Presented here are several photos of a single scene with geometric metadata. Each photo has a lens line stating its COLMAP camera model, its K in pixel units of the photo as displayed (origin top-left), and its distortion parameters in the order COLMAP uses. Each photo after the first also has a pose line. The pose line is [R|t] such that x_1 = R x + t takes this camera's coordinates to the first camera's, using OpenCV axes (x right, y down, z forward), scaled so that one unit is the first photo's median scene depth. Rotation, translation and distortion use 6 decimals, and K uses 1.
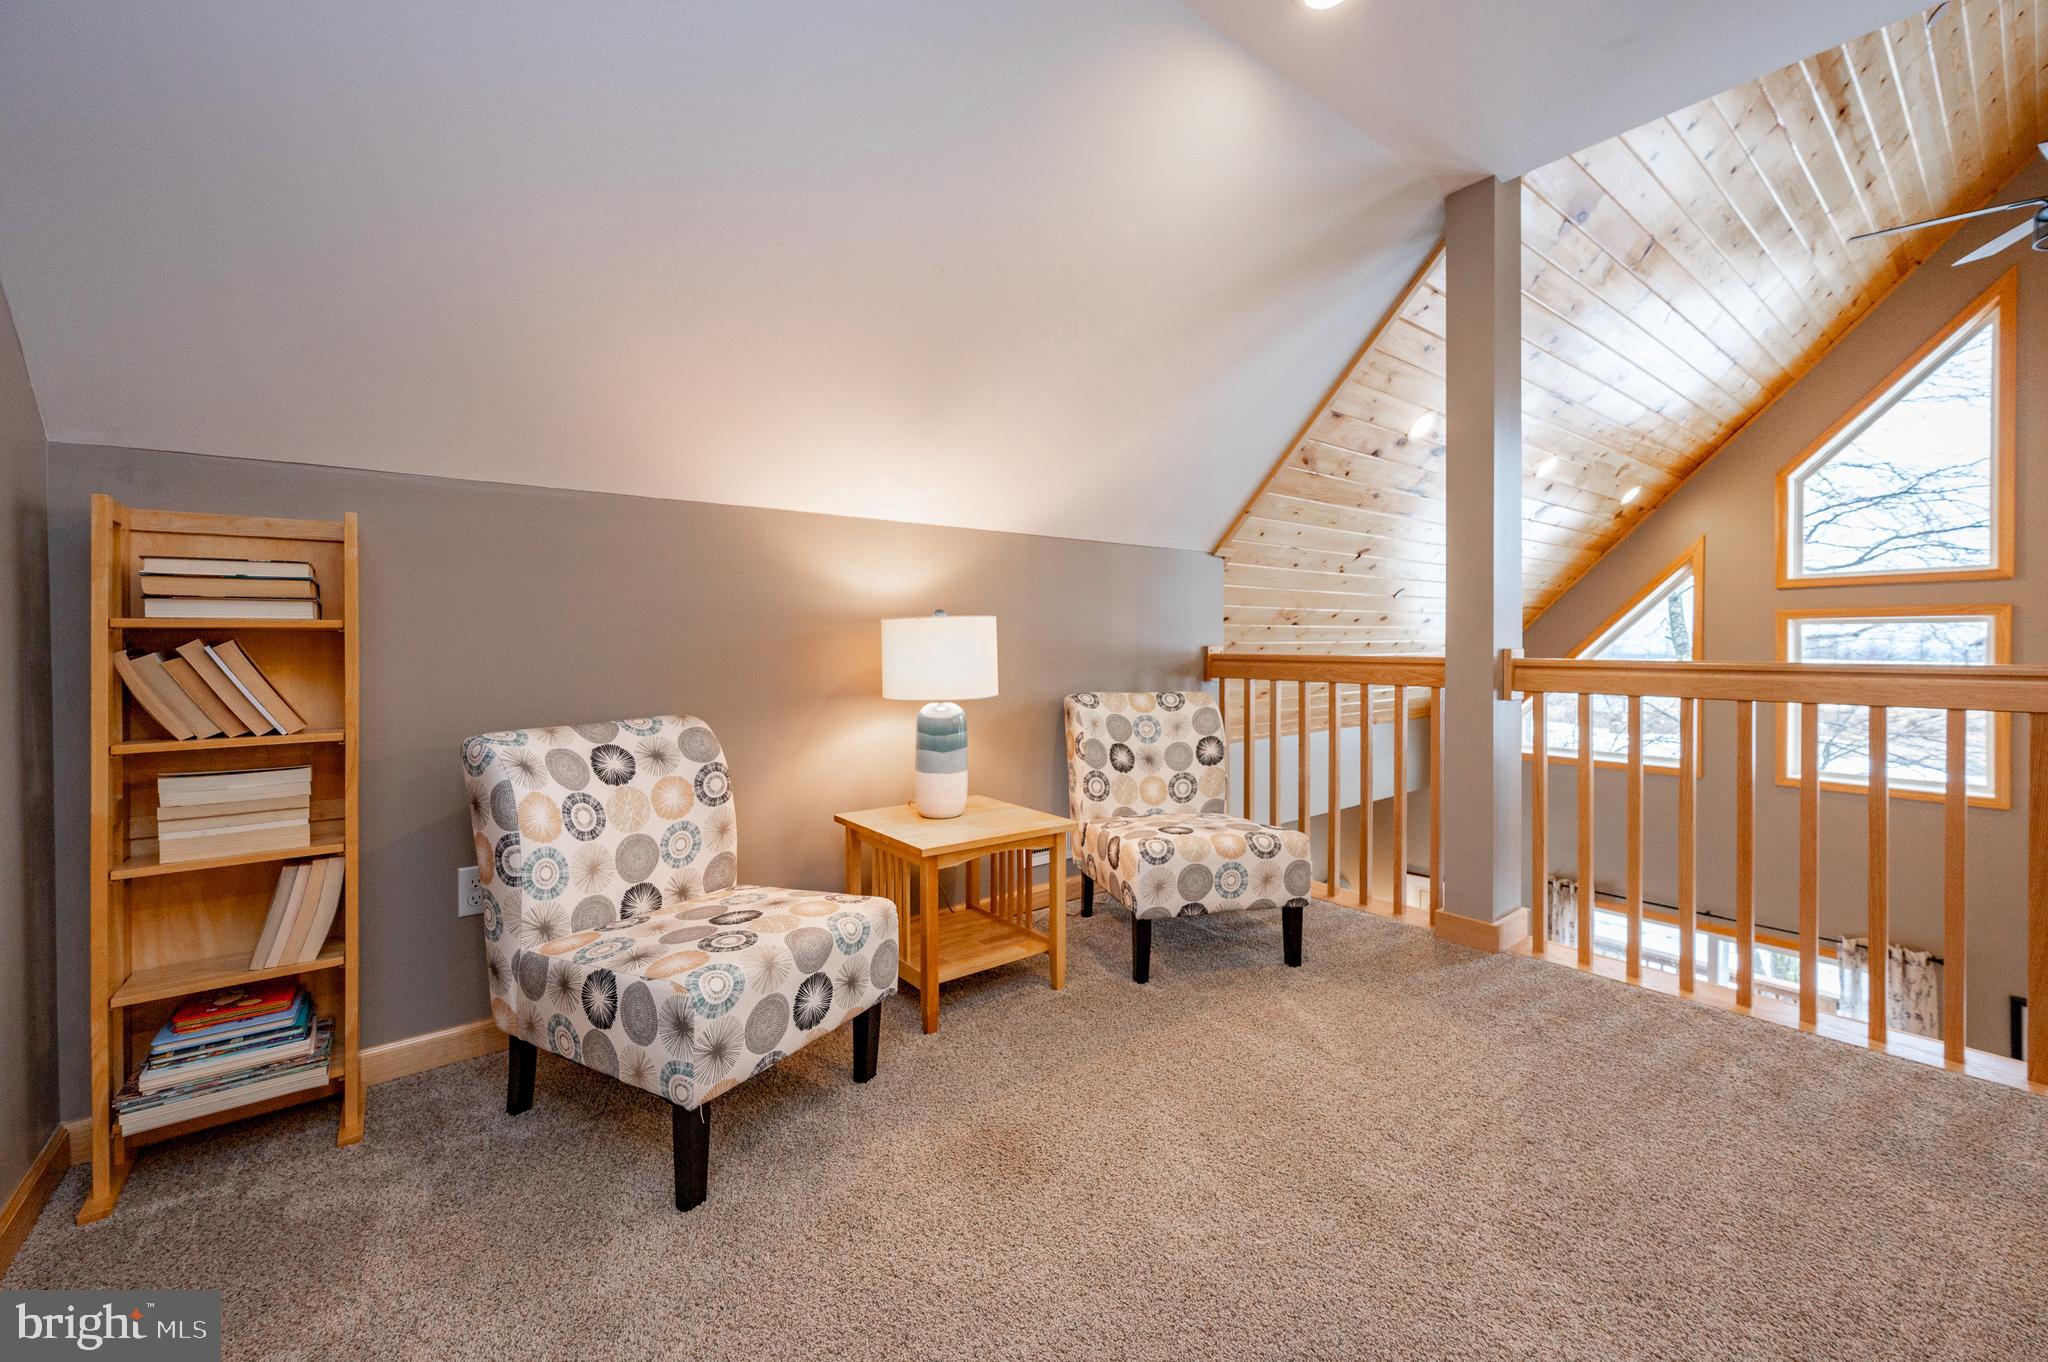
lens RADIAL K [[825.9, 0, 1024.4], [0, 825.9, 639.3], [0, 0, 1]] dist [-0.001516, -0.000313]
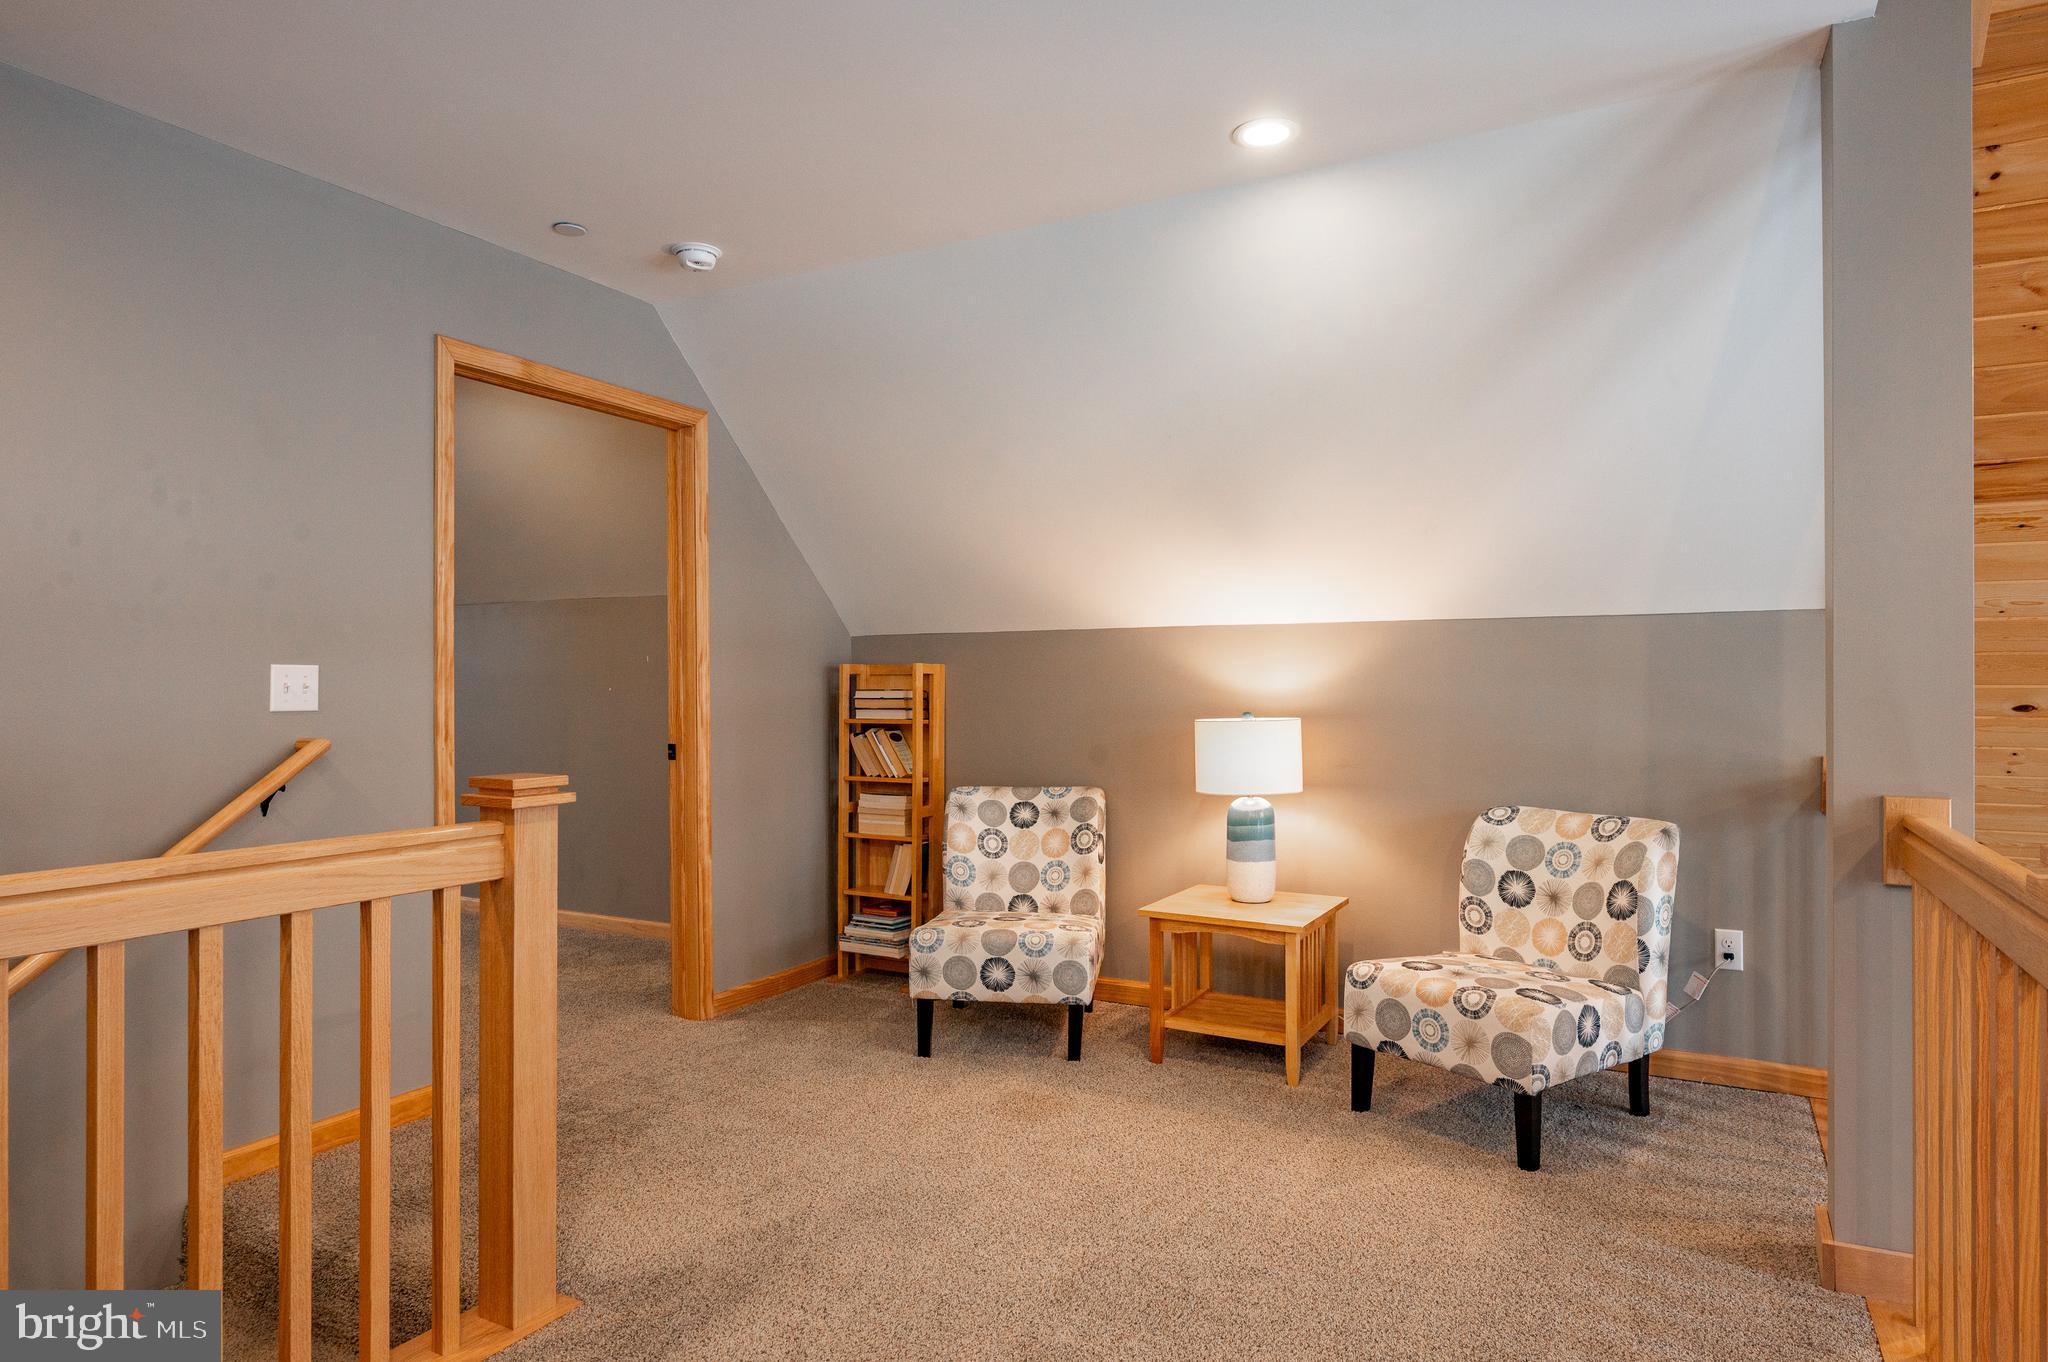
lens RADIAL K [[1175.1, 0, 1024.0], [0, 1175.1, 681.0], [0, 0, 1]] dist [-0.003707, -0.000196]
pose [[0.397285, -0.000032, -0.917695, 1.517870], [0.002152, 0.999997, 0.000897, -0.098548], [0.917693, -0.002331, 0.397284, 0.141804]]
